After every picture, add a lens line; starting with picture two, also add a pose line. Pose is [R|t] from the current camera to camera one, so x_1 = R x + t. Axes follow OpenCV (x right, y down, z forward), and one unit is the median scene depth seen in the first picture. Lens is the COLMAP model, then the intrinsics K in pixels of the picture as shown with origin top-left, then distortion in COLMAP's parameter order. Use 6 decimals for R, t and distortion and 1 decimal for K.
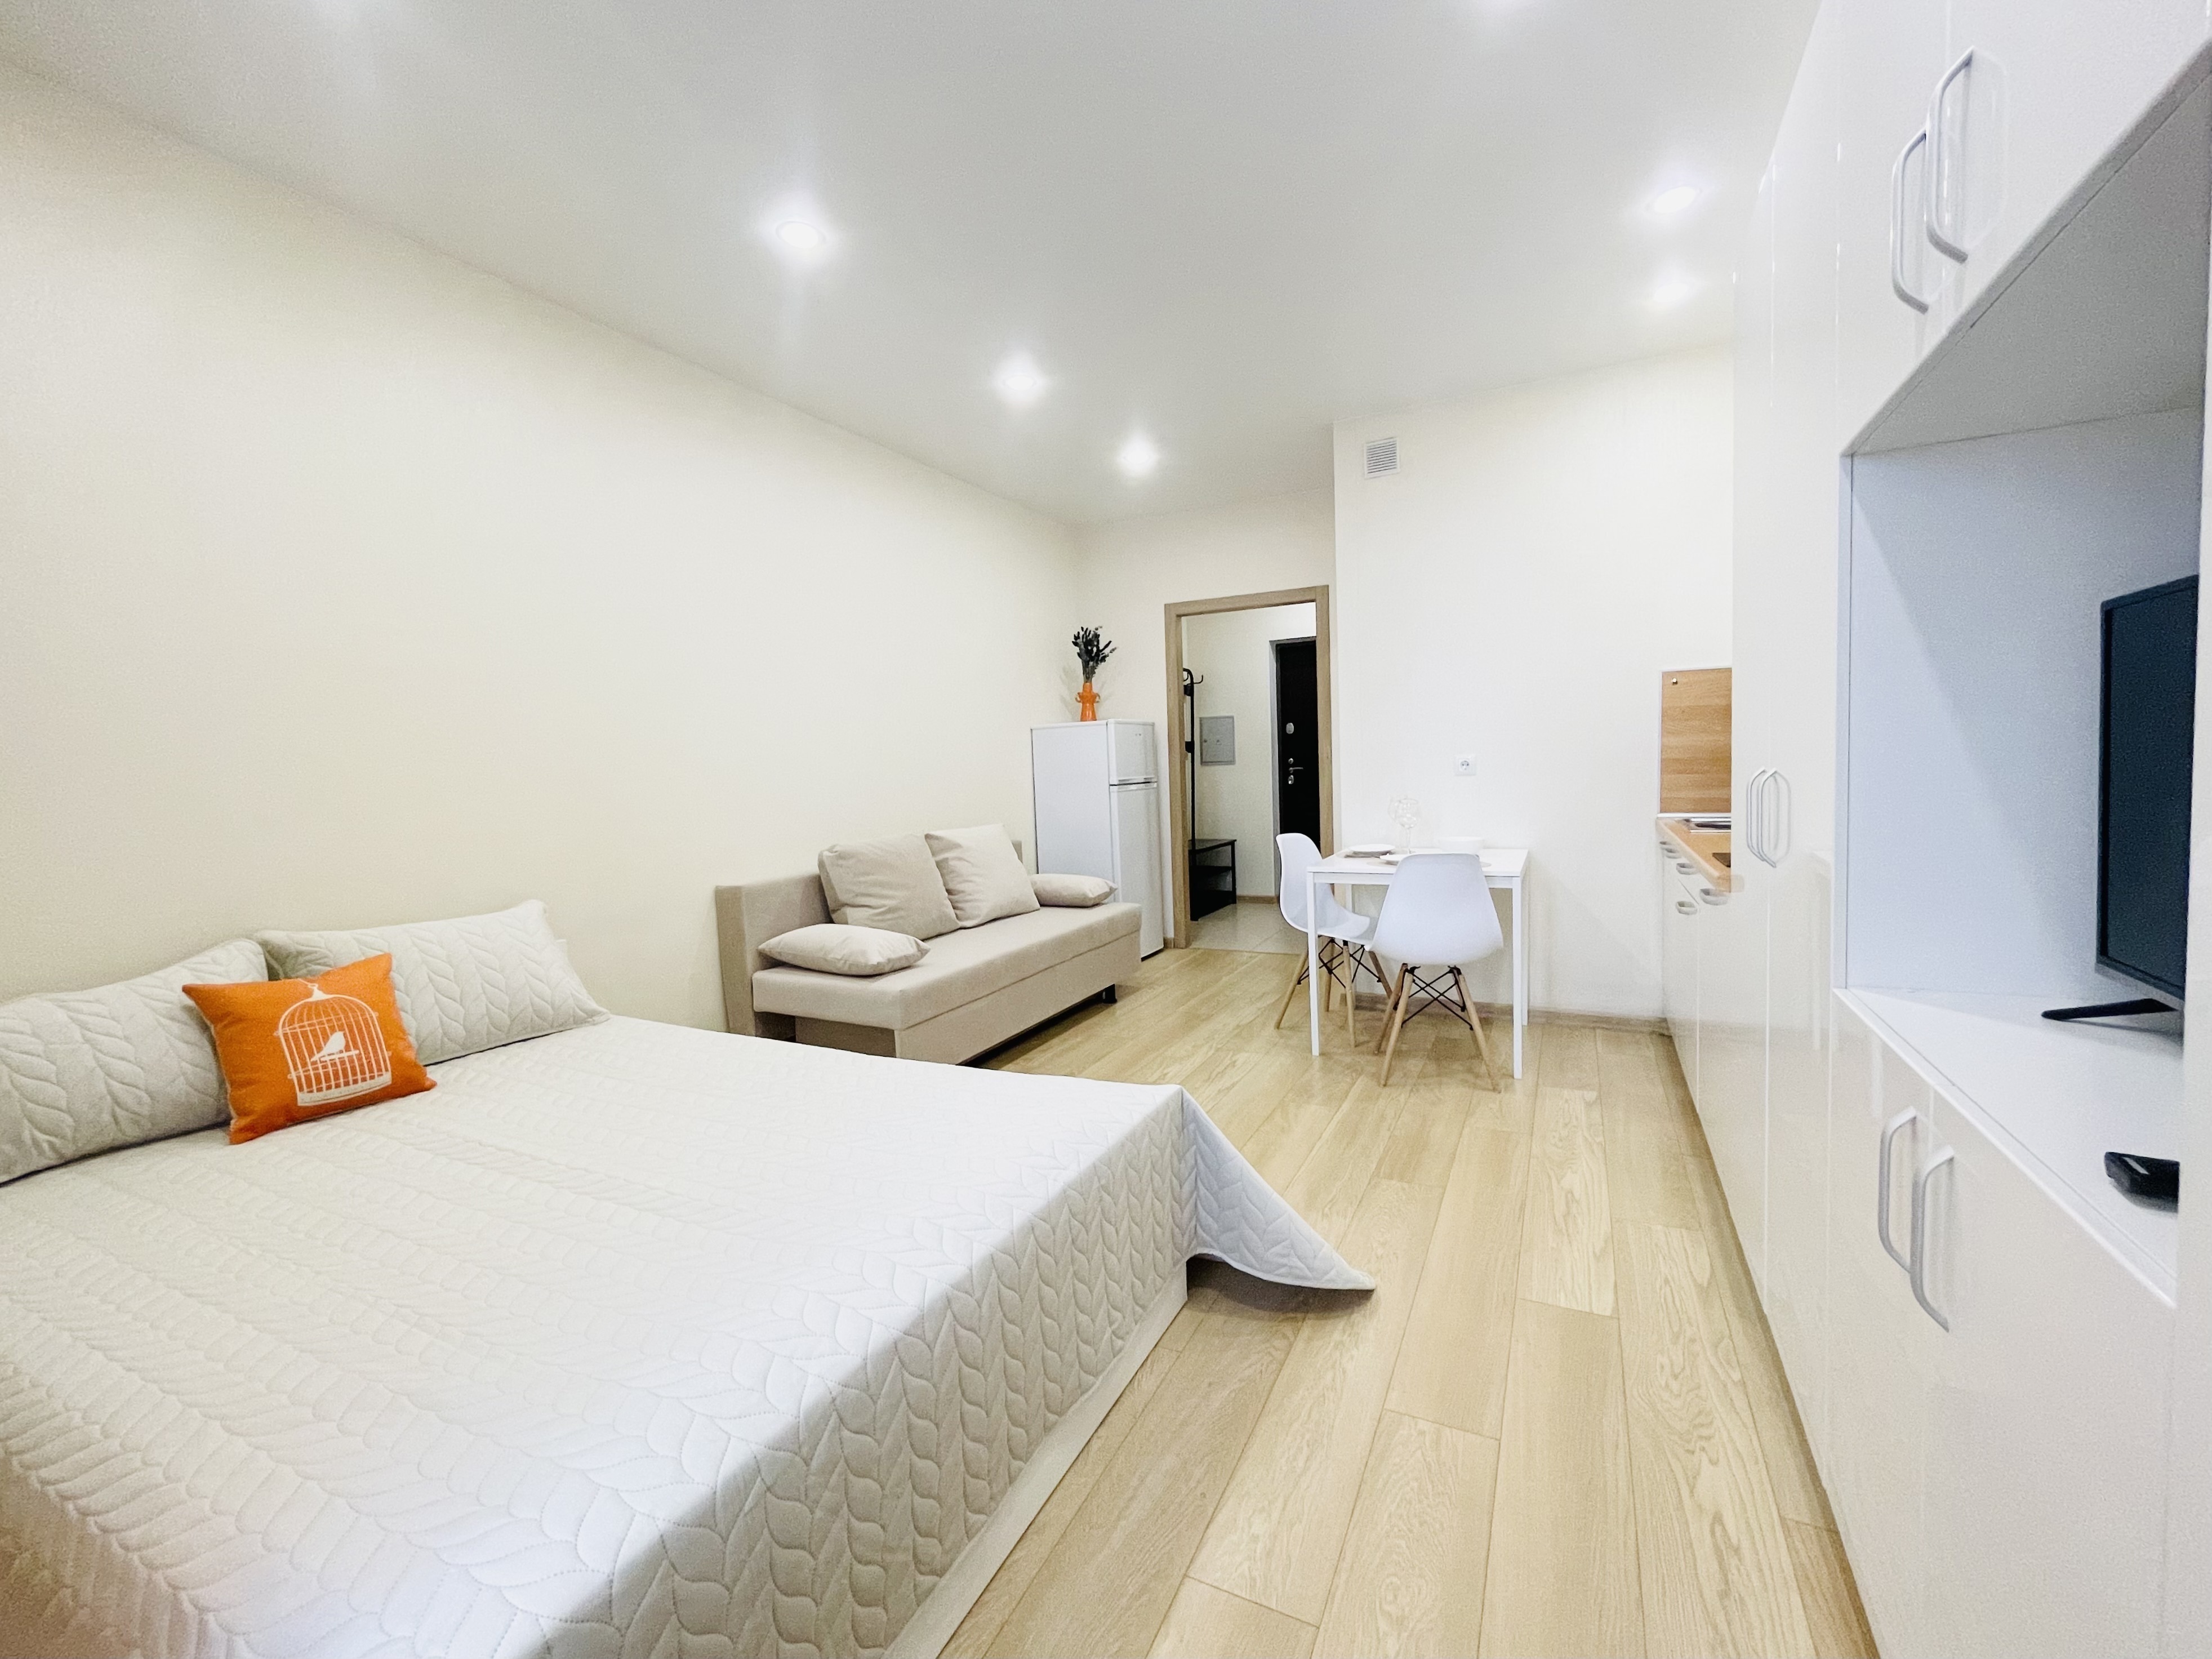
lens RADIAL K [[910.2, 0, 1106.0], [0, 910.2, 829.5], [0, 0, 1]] dist [-0.012859, -0.000063]
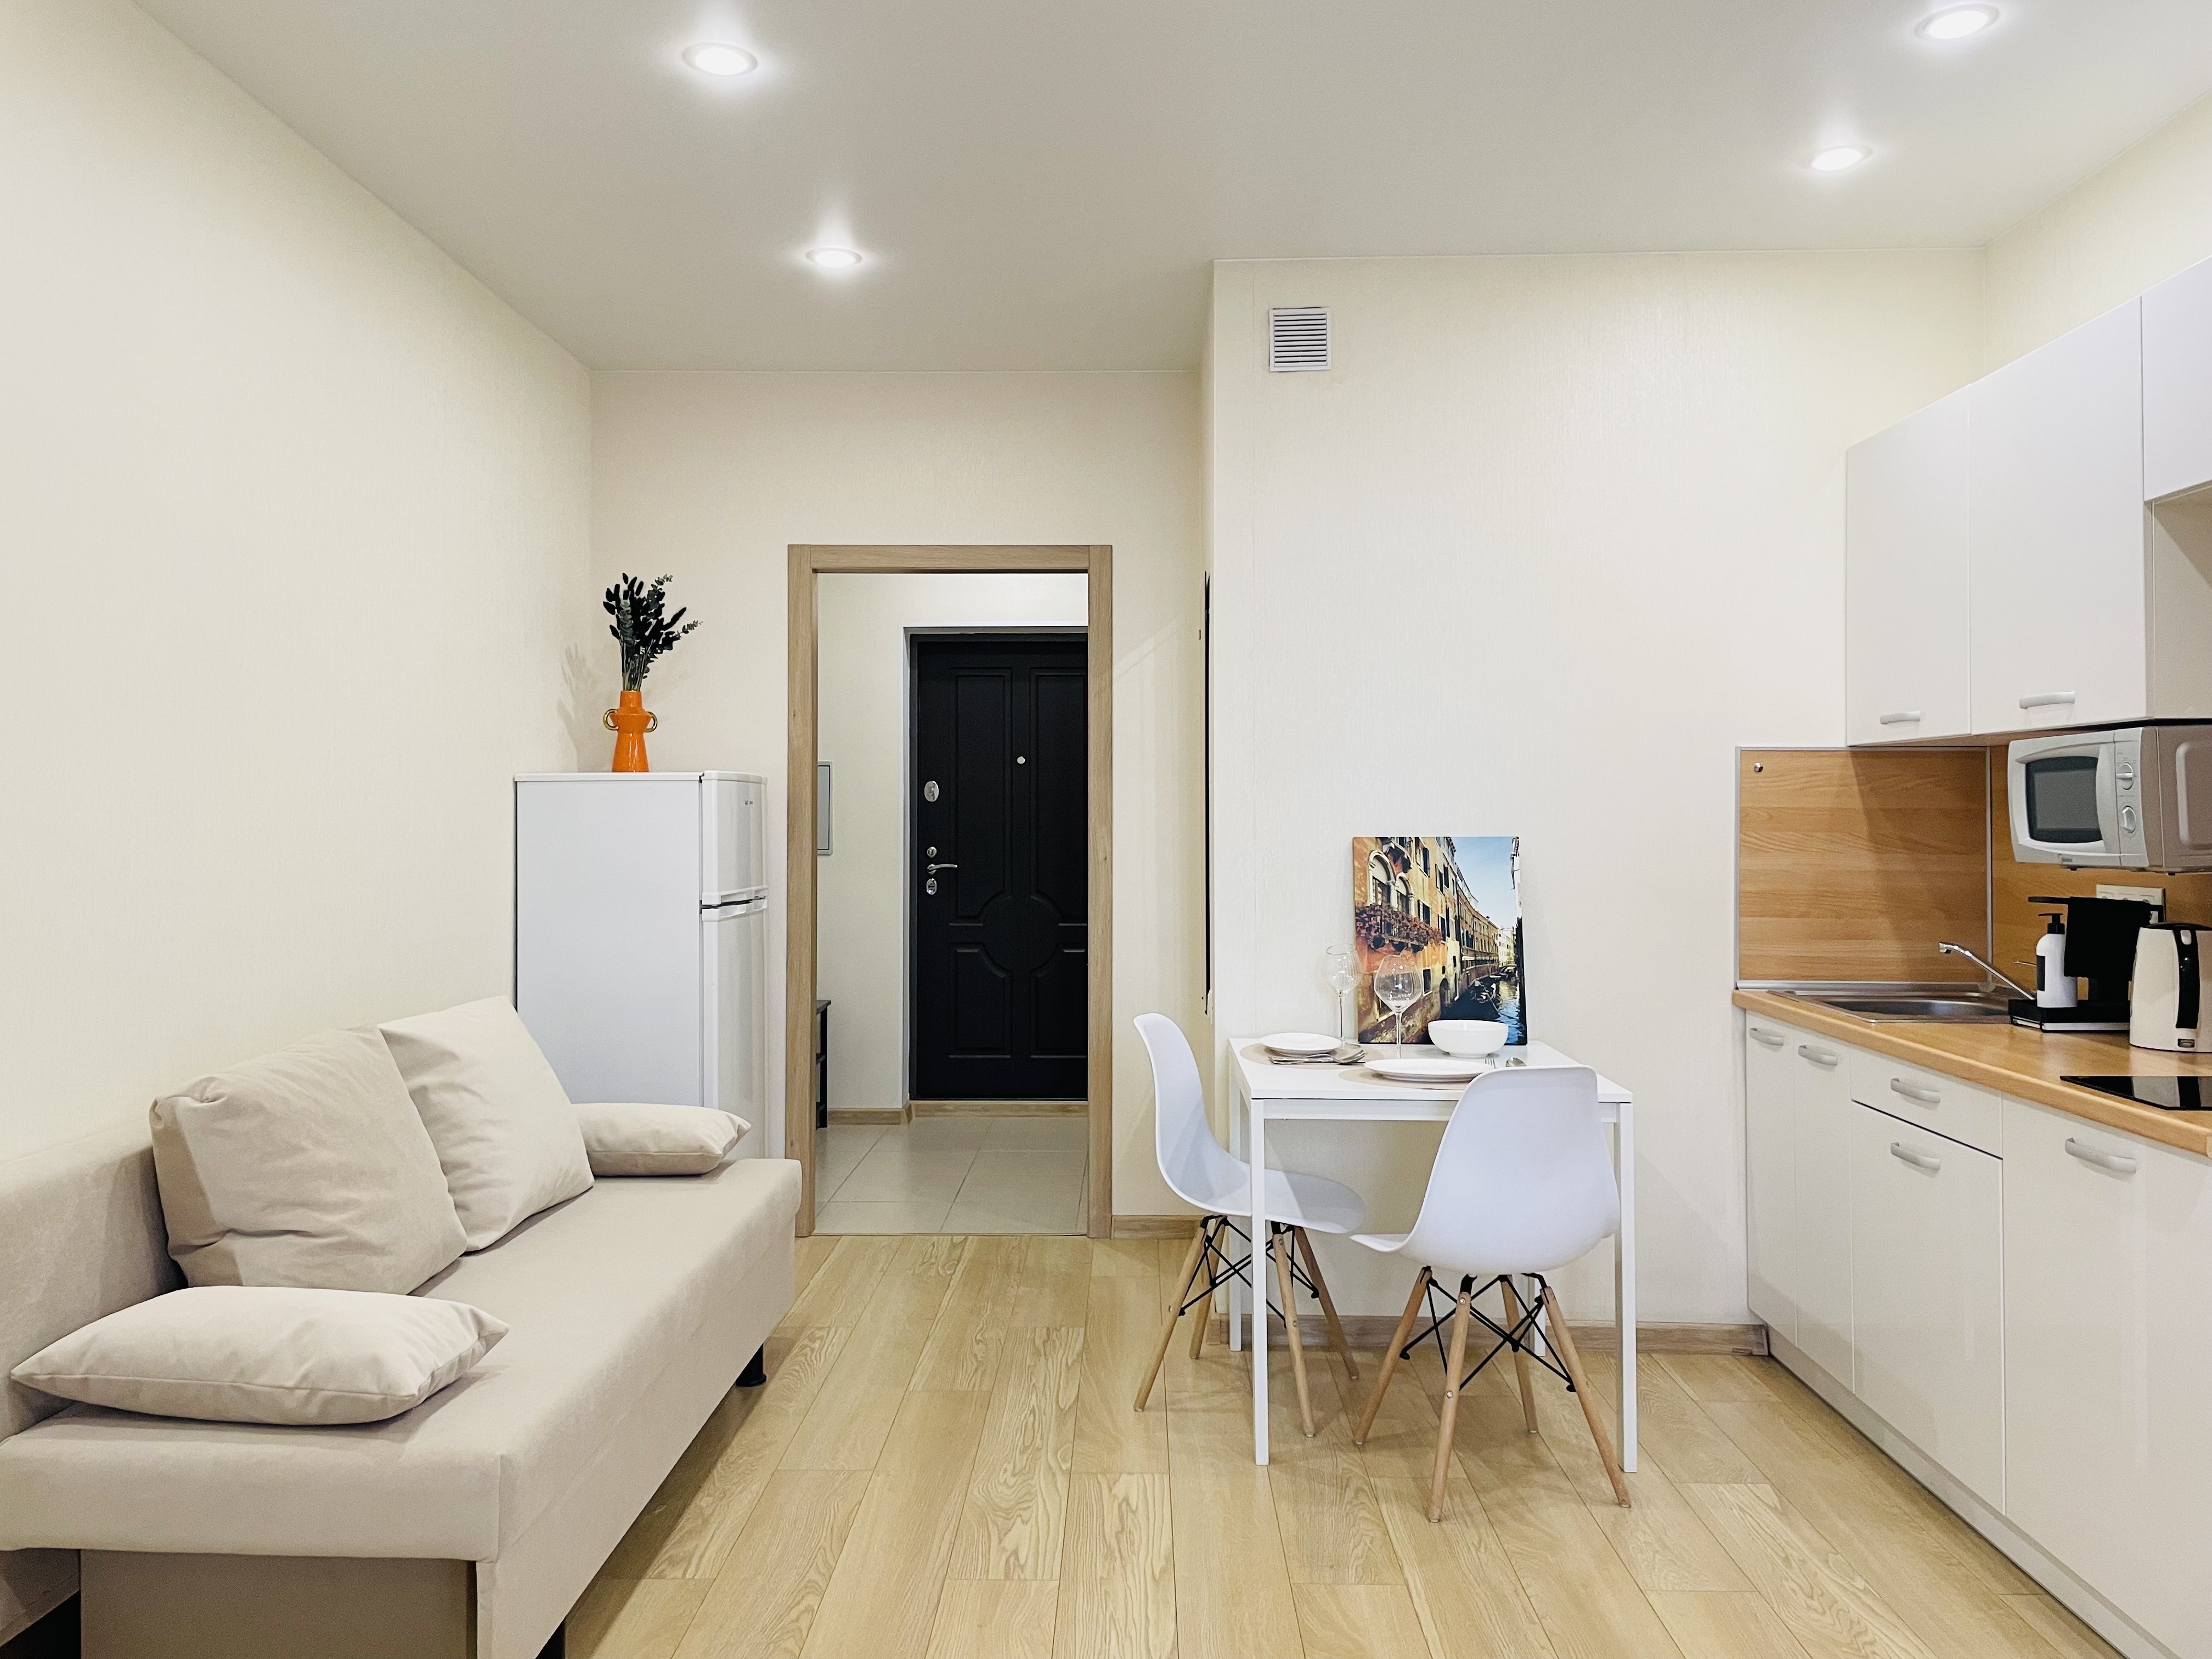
lens RADIAL K [[1642.5, 0, 1085.8], [0, 1642.5, 820.8], [0, 0, 1]] dist [0.076897, -0.103570]
pose [[0.904335, 0.034844, 0.425398, -0.256424], [-0.001810, 0.996966, -0.077812, -0.037048], [-0.426819, 0.069598, 0.901655, 0.172614]]
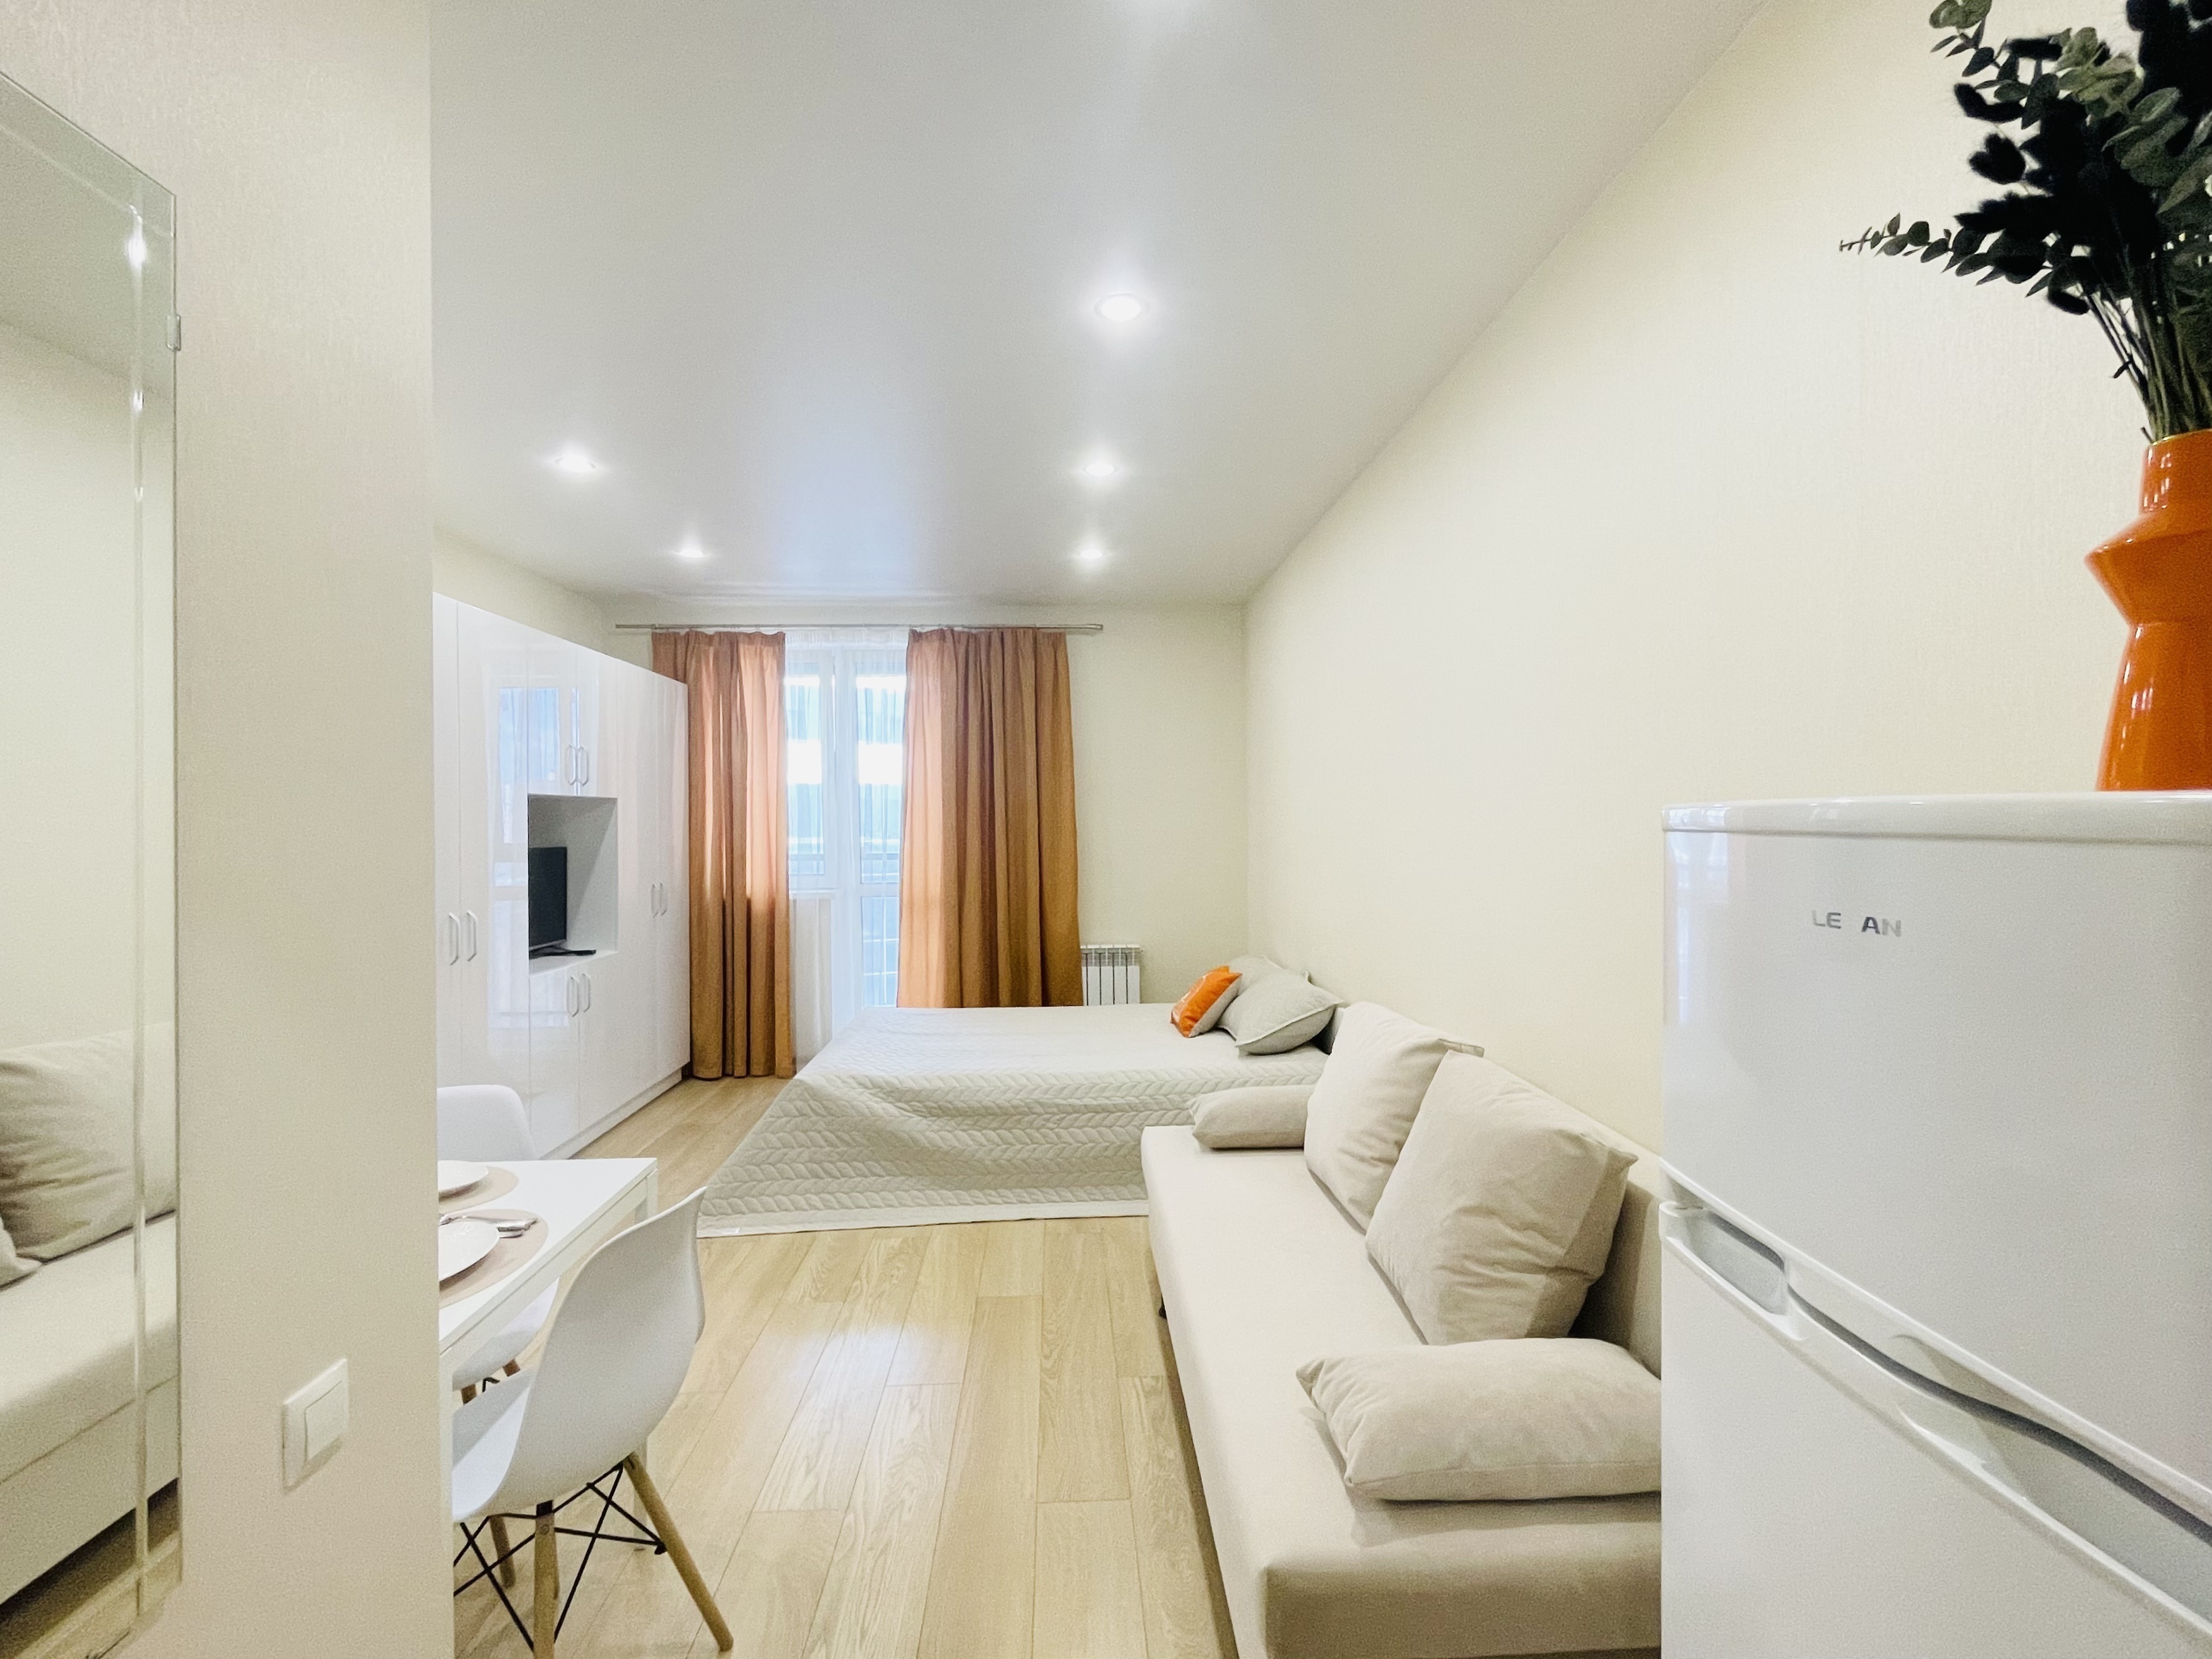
lens RADIAL K [[910.1, 0, 1106.0], [0, 910.1, 829.5], [0, 0, 1]] dist [-0.012859, -0.000063]
pose [[-0.861699, 0.039774, -0.505858, 0.239856], [-0.000546, 0.996850, 0.079309, -0.179093], [0.507419, 0.068617, -0.858963, 1.477845]]
